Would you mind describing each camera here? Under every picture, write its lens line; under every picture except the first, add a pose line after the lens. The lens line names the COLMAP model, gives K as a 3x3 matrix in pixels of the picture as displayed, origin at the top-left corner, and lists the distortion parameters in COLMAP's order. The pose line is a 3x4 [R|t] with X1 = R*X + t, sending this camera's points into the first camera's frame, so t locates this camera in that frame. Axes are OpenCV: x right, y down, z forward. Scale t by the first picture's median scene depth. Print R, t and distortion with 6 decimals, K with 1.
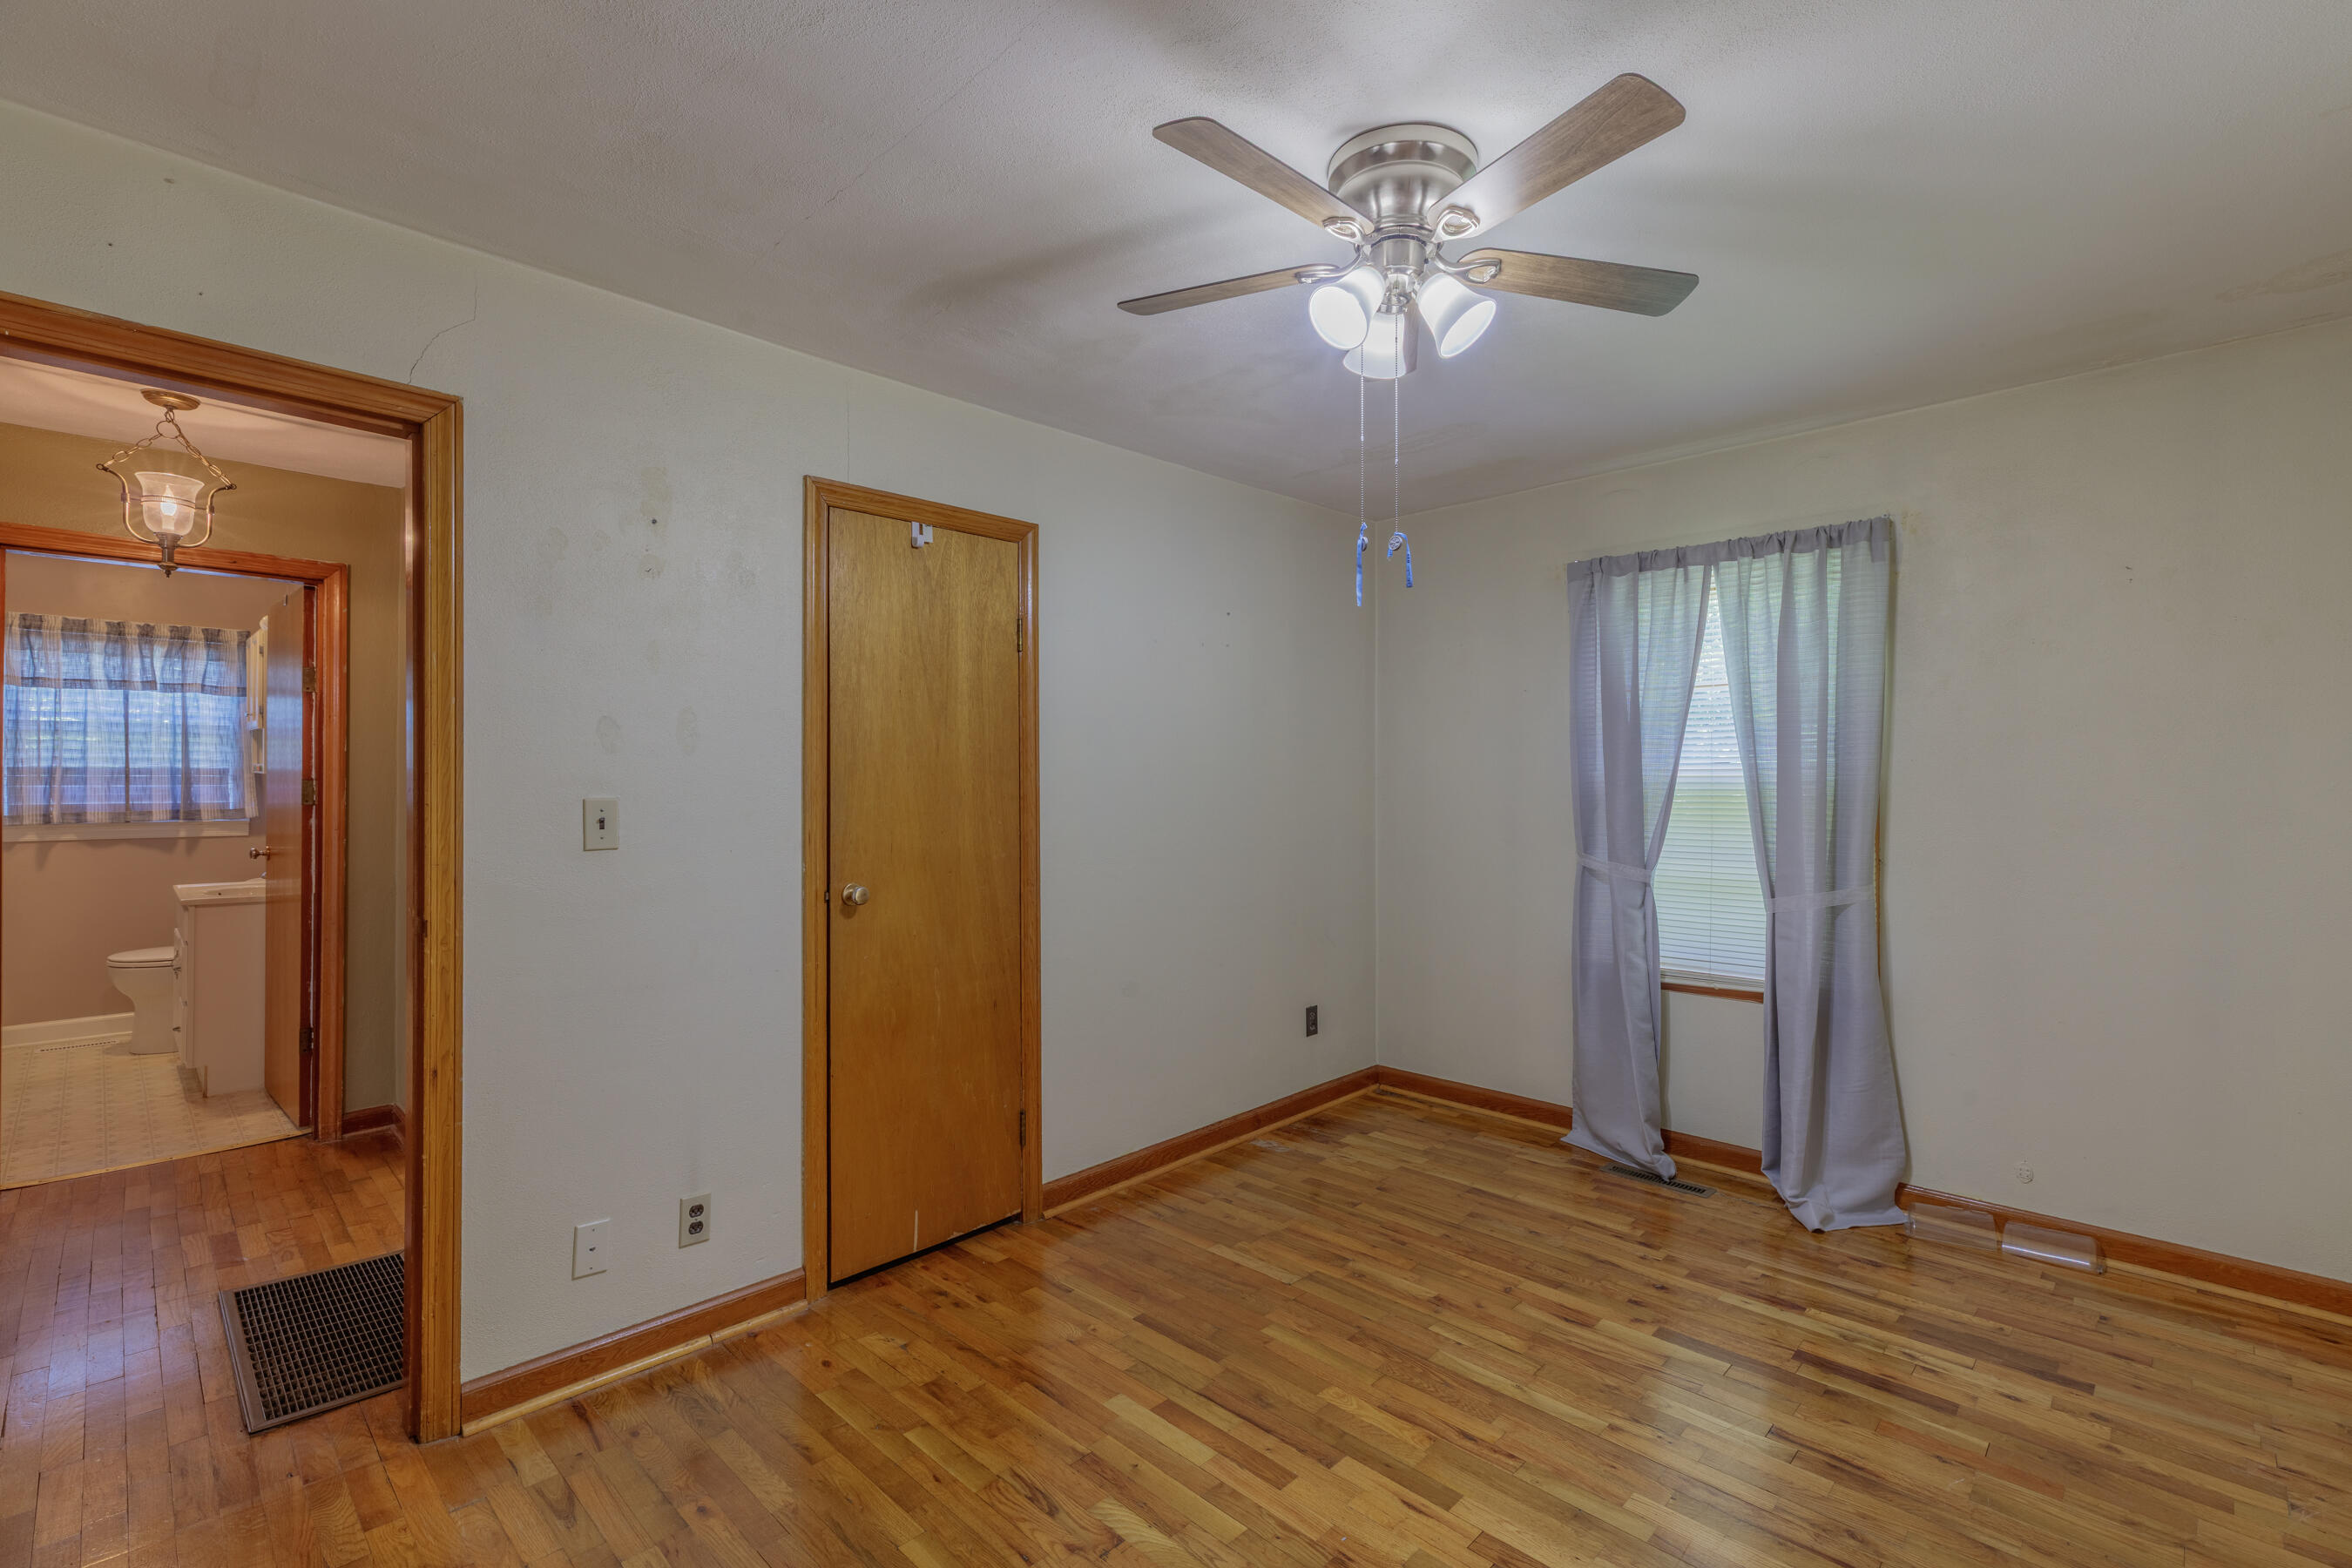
lens RADIAL K [[1068.9, 0, 1220.8], [0, 1068.9, 787.8], [0, 0, 1]] dist [-0.001309, -0.001212]
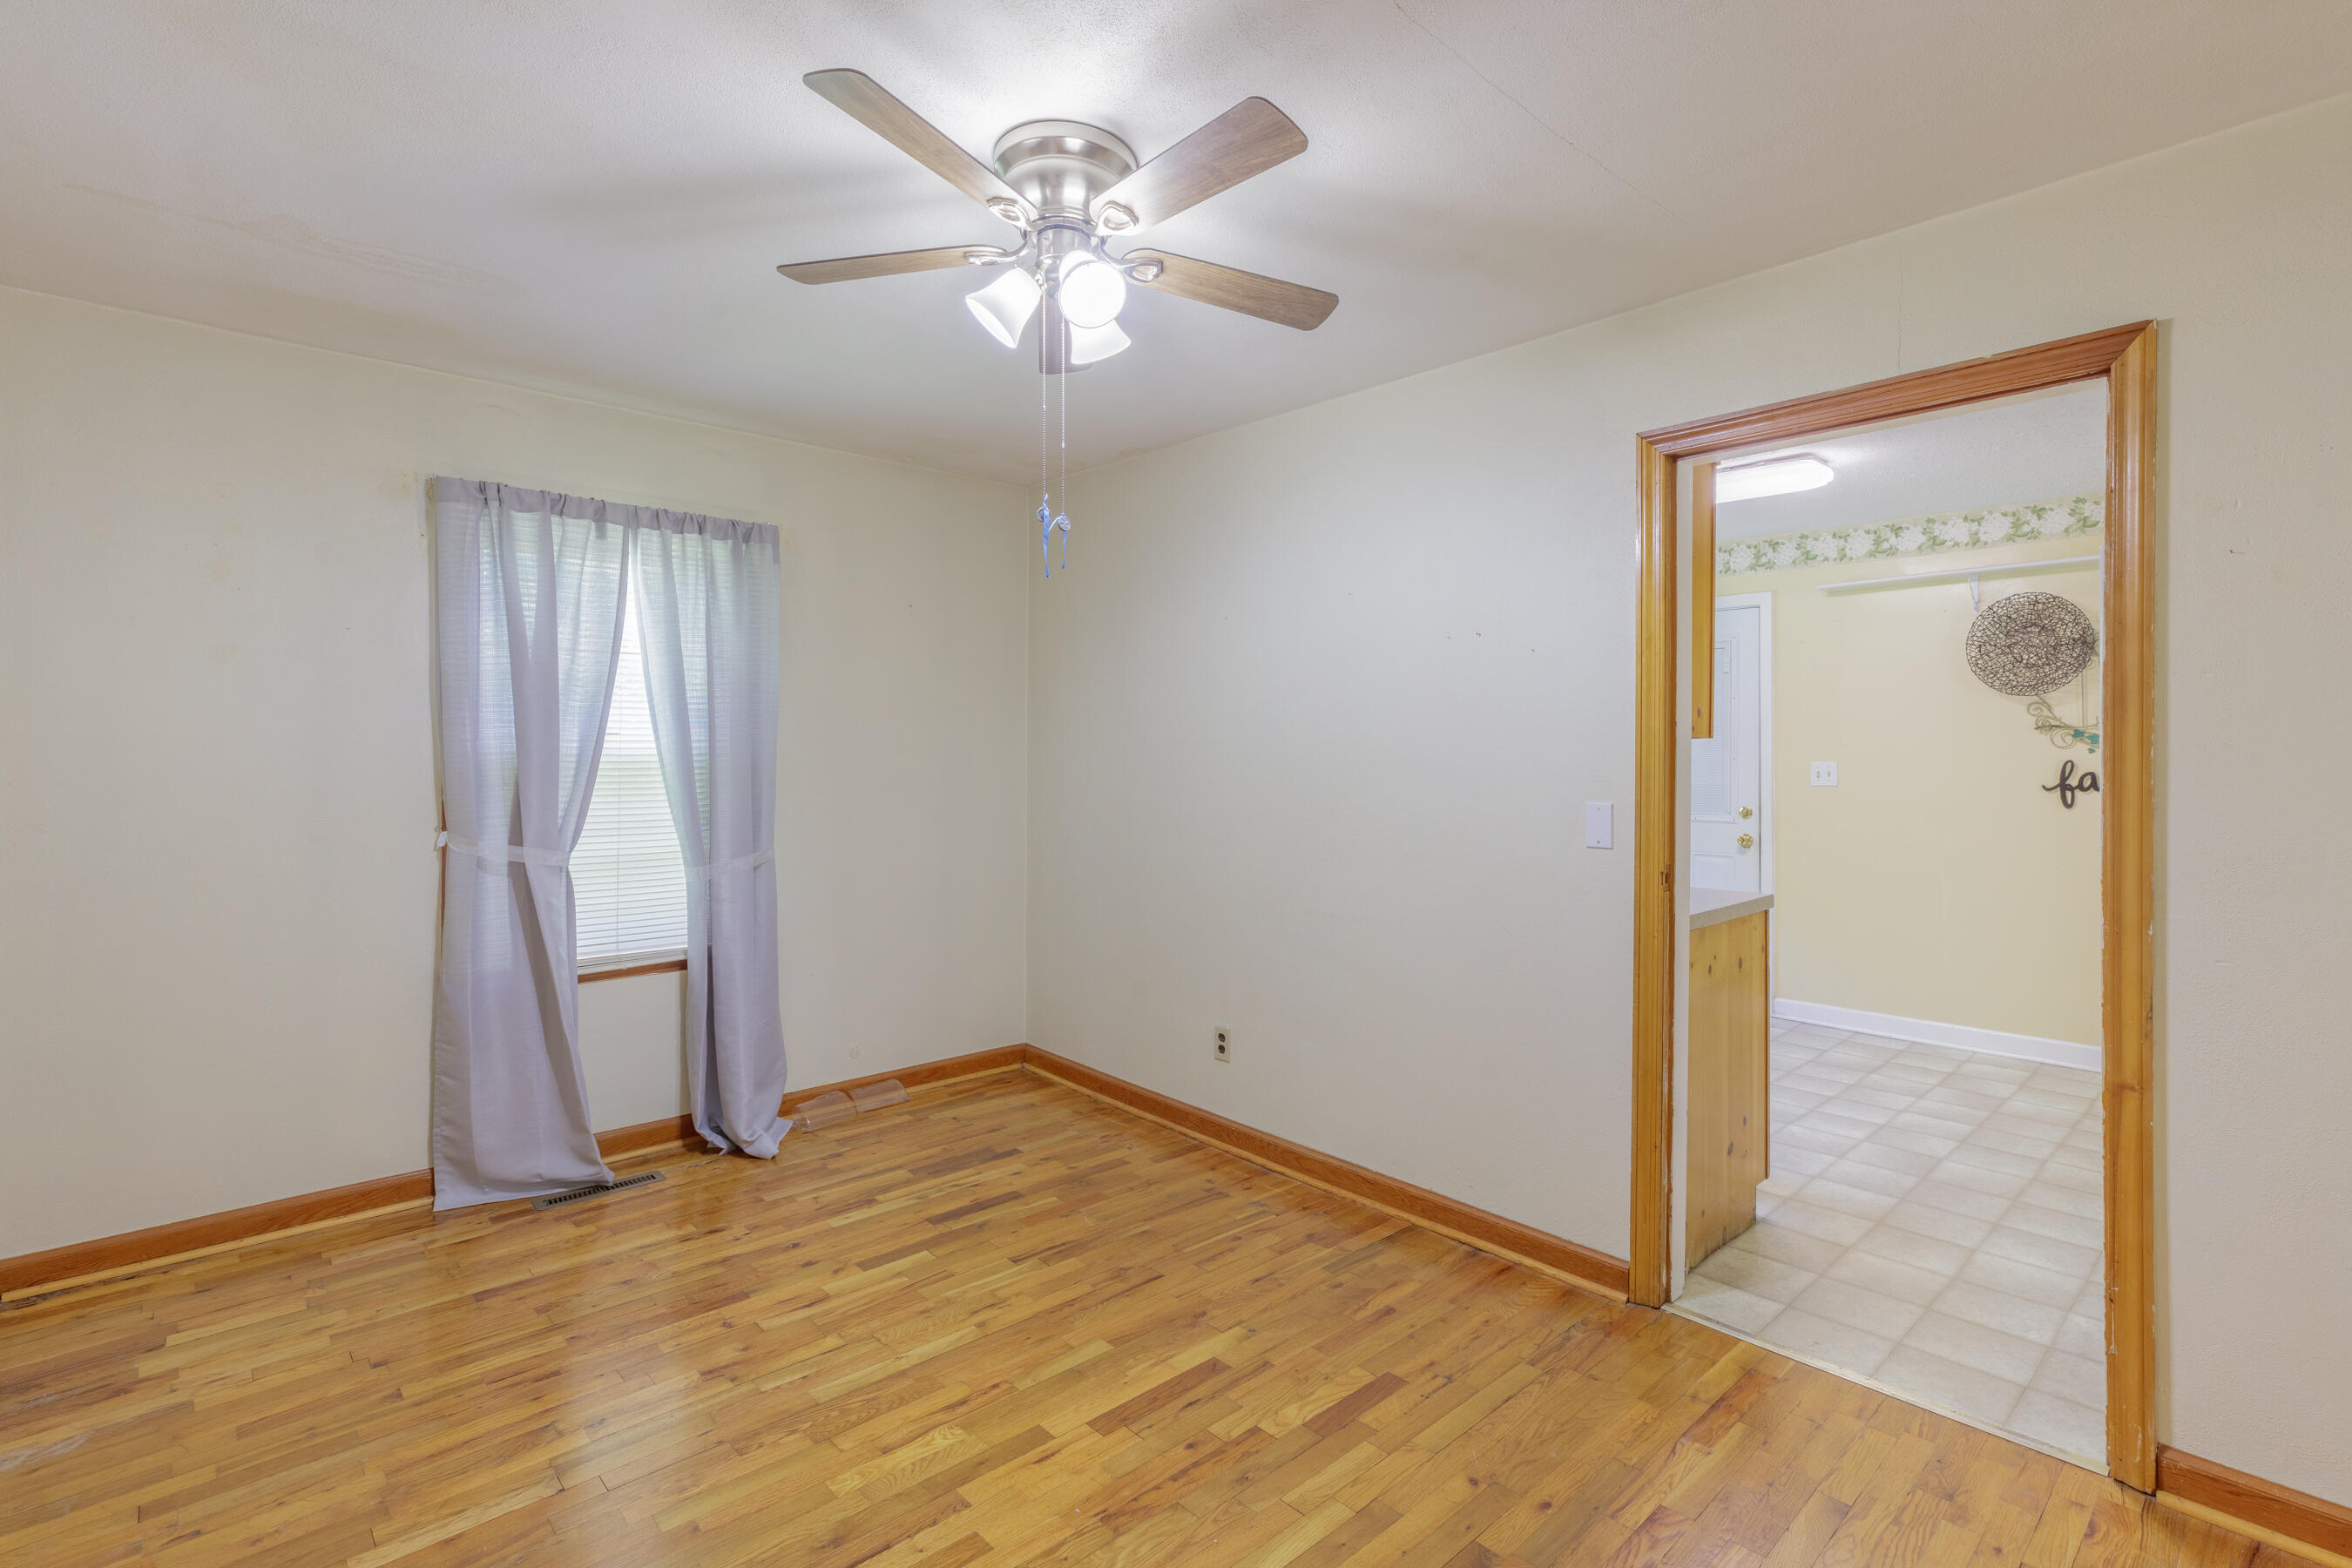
lens RADIAL K [[1068.9, 0, 1175.9], [0, 1068.9, 762.7], [0, 0, 1]] dist [-0.001309, -0.001212]
pose [[0.073081, -0.010335, 0.997272, -0.490785], [0.004895, 0.999938, 0.010004, -0.005531], [-0.997314, 0.004151, 0.073127, 0.466819]]
